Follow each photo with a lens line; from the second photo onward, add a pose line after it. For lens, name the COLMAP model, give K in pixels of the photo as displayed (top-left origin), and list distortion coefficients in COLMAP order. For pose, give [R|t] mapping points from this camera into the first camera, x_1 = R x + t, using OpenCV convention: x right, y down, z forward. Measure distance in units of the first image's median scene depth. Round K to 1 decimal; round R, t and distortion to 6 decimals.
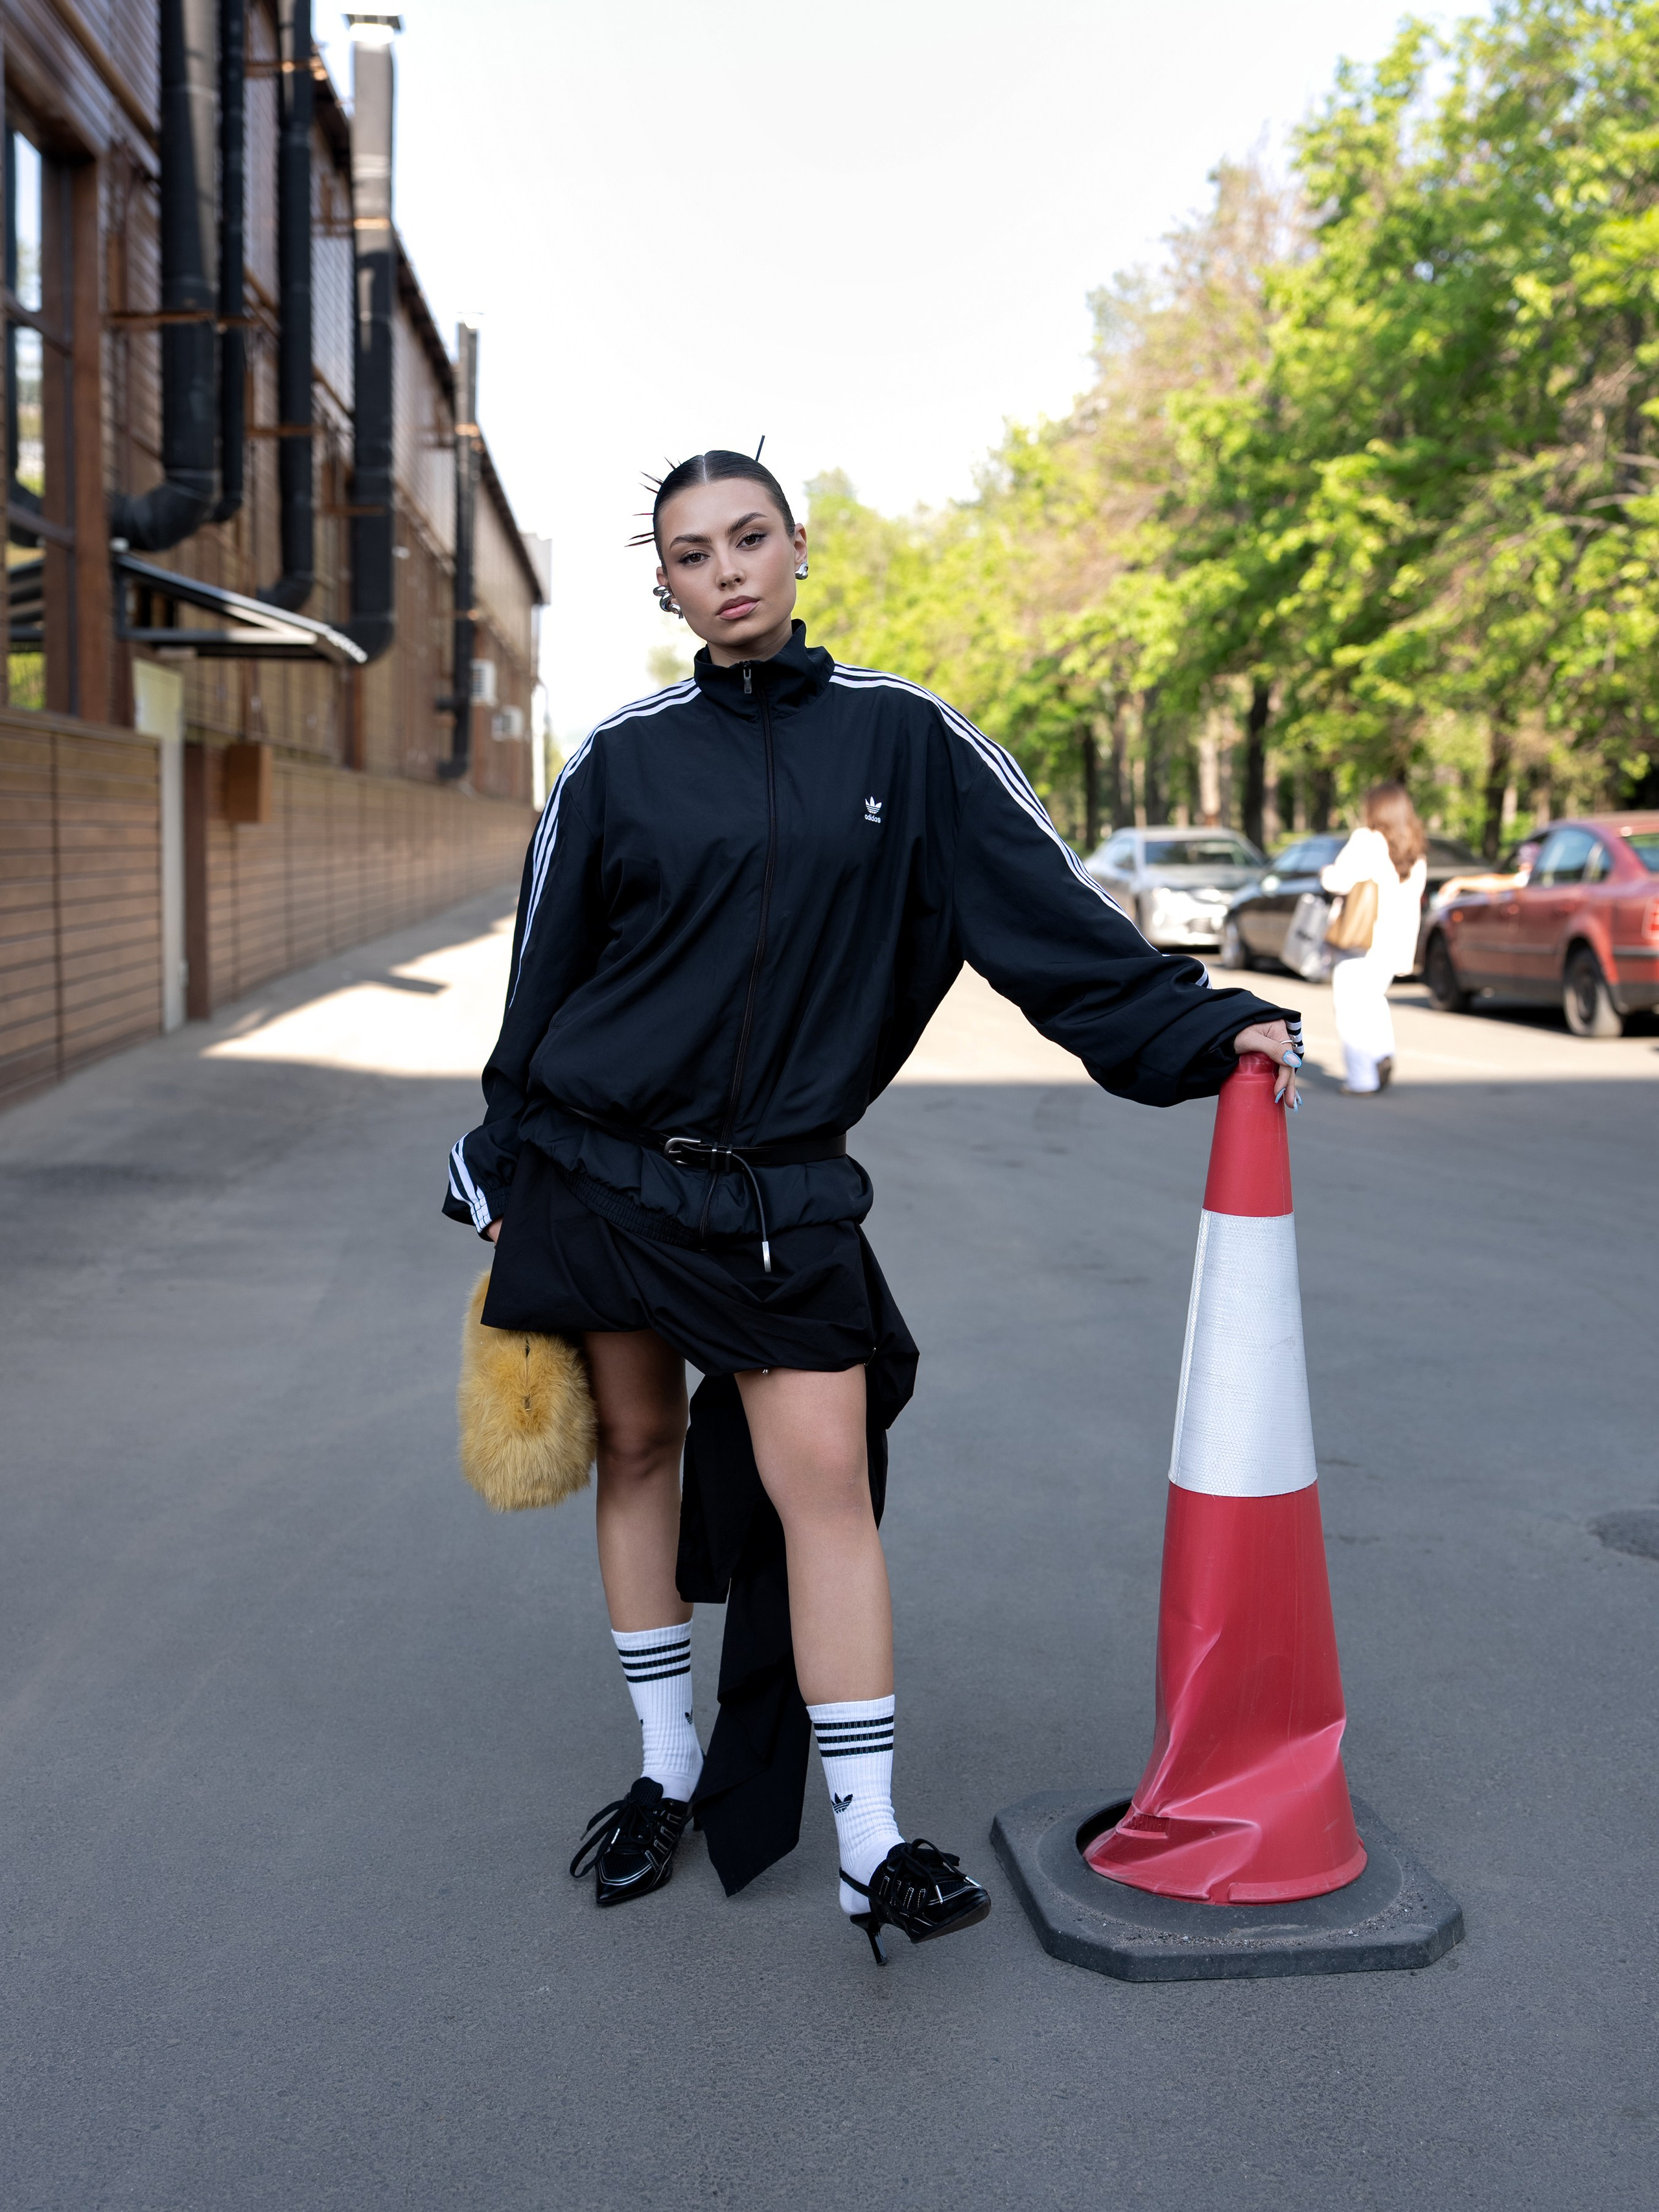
lens RADIAL K [[2257.2, 0, 830.2], [0, 2257.2, 1283.2], [0, 0, 1]] dist [0.032121, -0.017172]
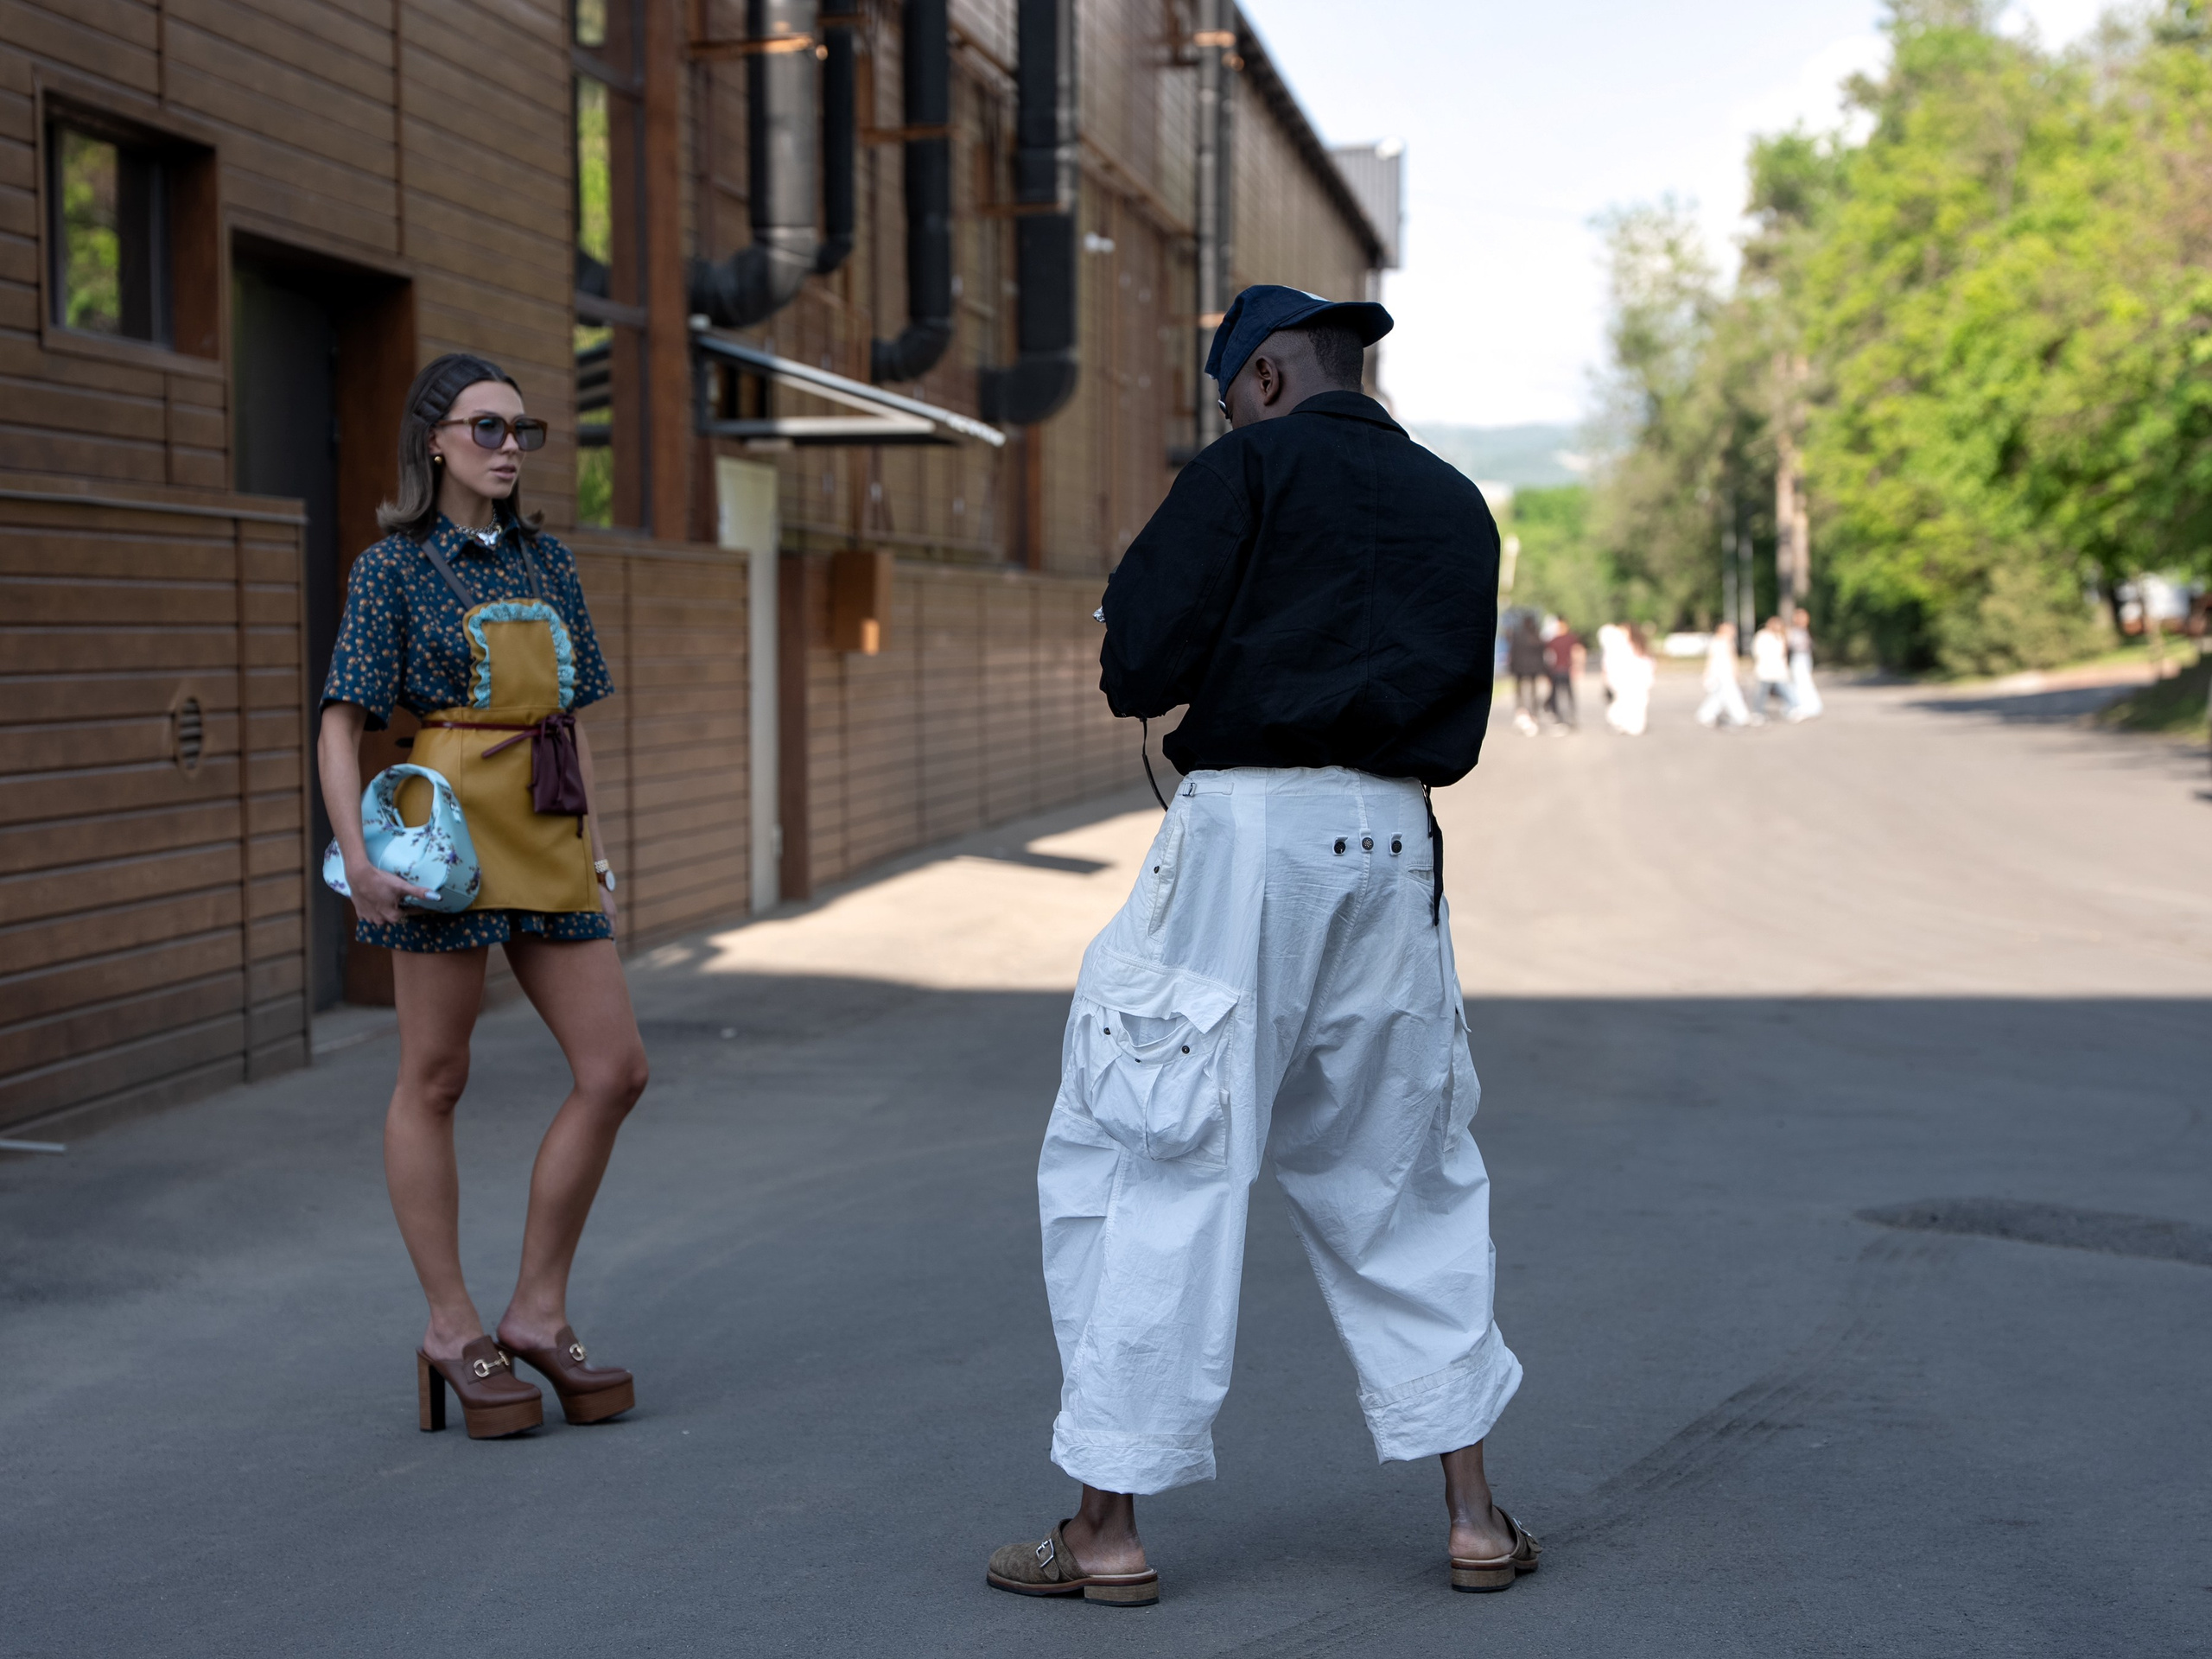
lens RADIAL K [[4295.7, 0, 1106.0], [0, 4295.7, 829.5], [0, 0, 1]] dist [0.437676, -0.047017]
pose [[0.977948, -0.041704, -0.204642, 0.097344], [0.010098, 0.988156, -0.153120, 0.065632], [0.208604, 0.147677, 0.966786, -0.310548]]
